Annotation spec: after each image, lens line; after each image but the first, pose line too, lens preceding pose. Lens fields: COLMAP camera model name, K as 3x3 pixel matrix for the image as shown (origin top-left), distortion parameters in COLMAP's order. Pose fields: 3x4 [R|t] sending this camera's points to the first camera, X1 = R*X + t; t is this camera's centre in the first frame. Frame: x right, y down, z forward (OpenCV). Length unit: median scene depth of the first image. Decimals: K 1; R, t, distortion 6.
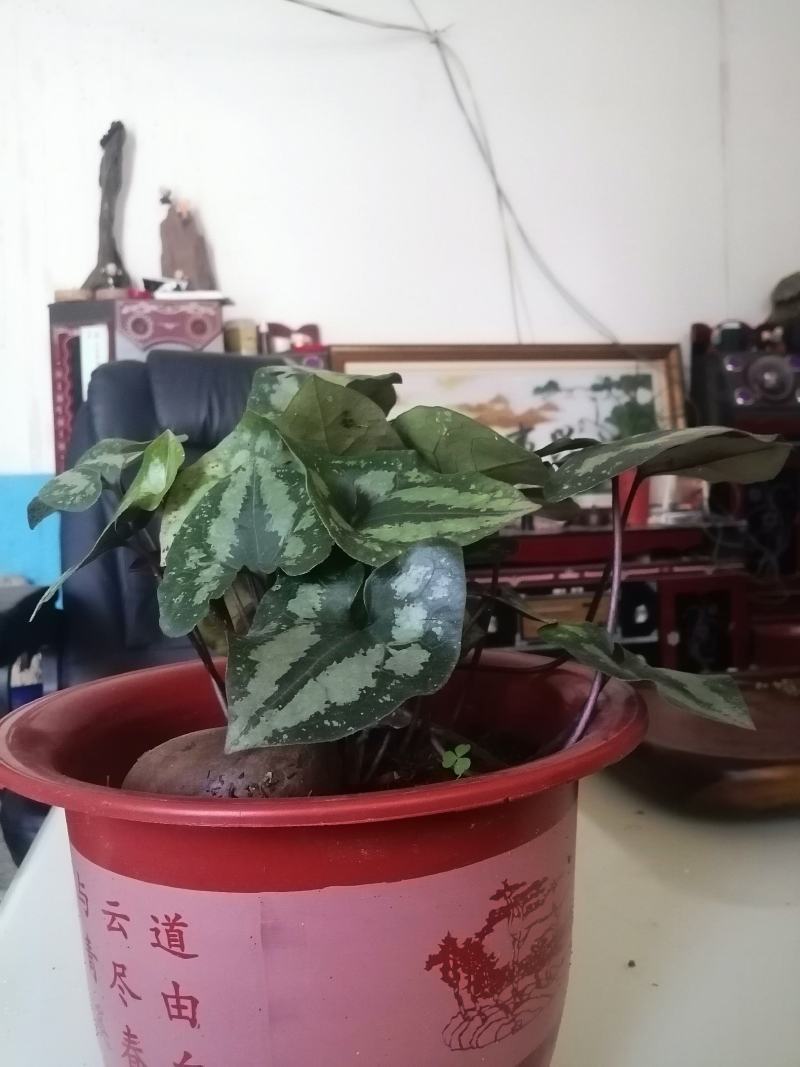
lens RADIAL K [[866.8, 0, 401.8], [0, 866.8, 532.8], [0, 0, 1]] dist [0.024868, -0.074643]
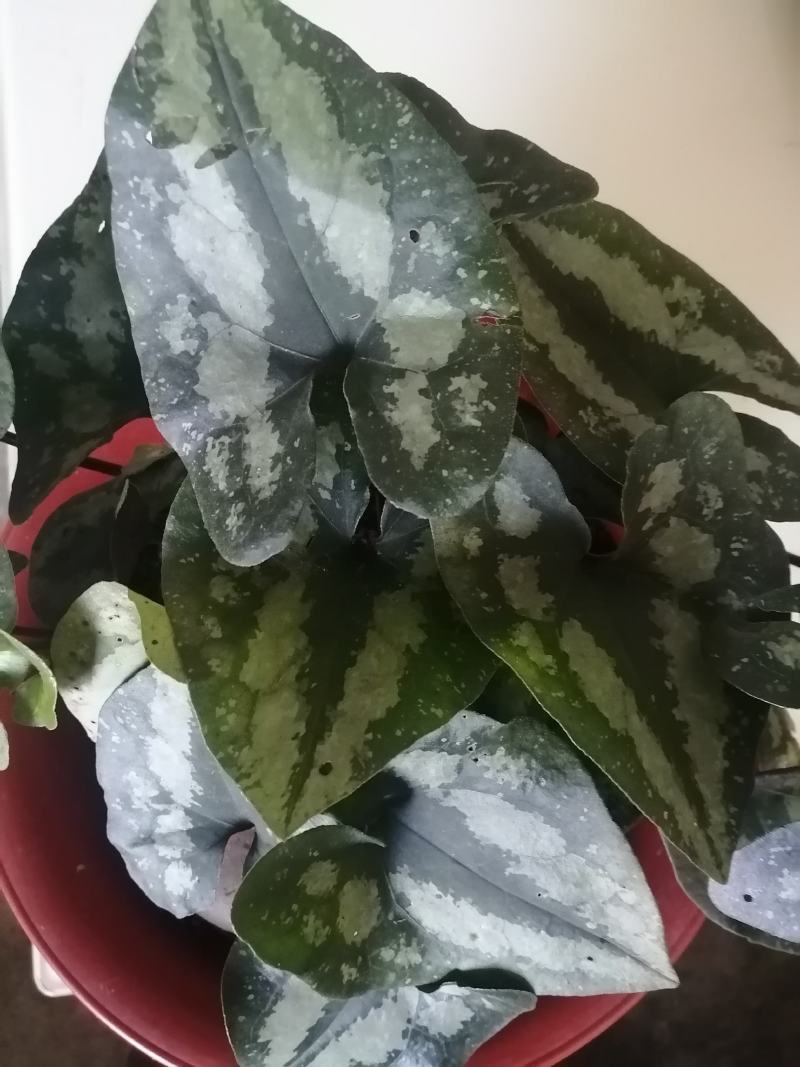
lens RADIAL K [[866.8, 0, 398.5], [0, 866.8, 538.0], [0, 0, 1]] dist [0.024868, -0.074643]
pose [[0.996576, 0.078872, -0.024789, -0.051183], [0.006728, 0.221476, 0.975143, -0.724656], [0.082402, -0.971971, 0.220187, 1.184716]]
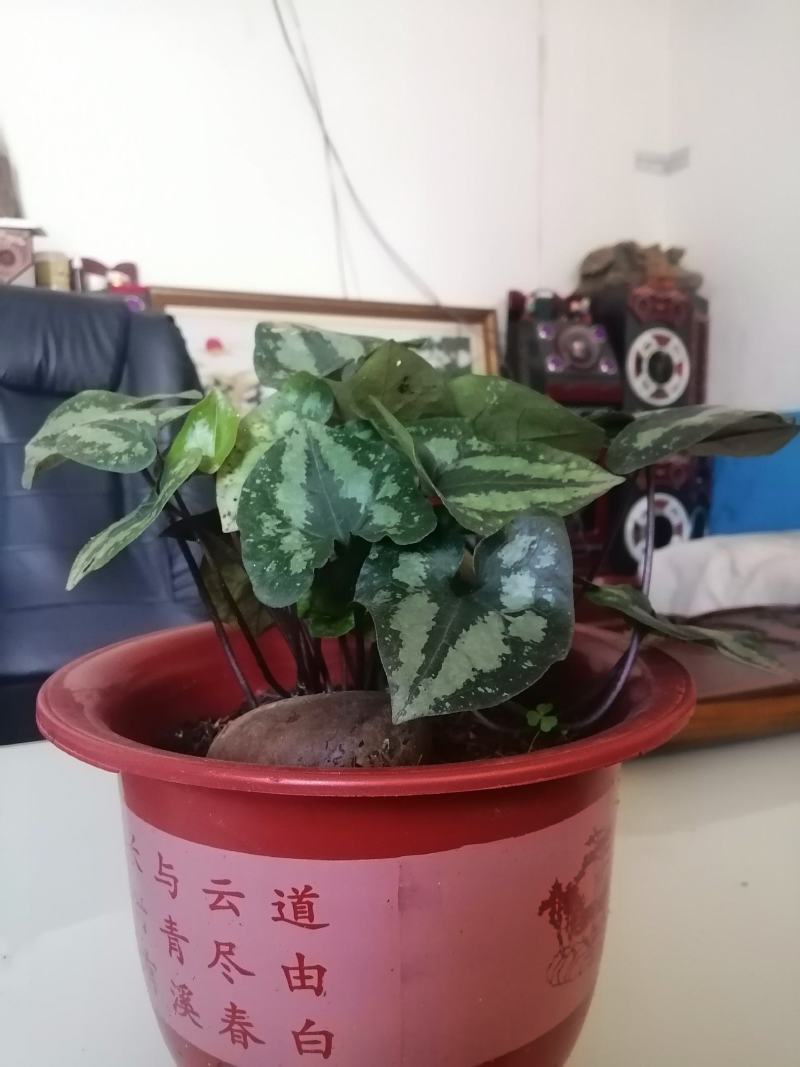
lens RADIAL K [[866.8, 0, 400.1], [0, 866.8, 534.2], [0, 0, 1]] dist [0.024868, -0.074643]
pose [[0.971311, 0.002966, 0.237794, -0.366459], [-0.016030, 0.998465, 0.053023, -0.015193], [-0.237271, -0.055314, 0.969867, 0.032293]]
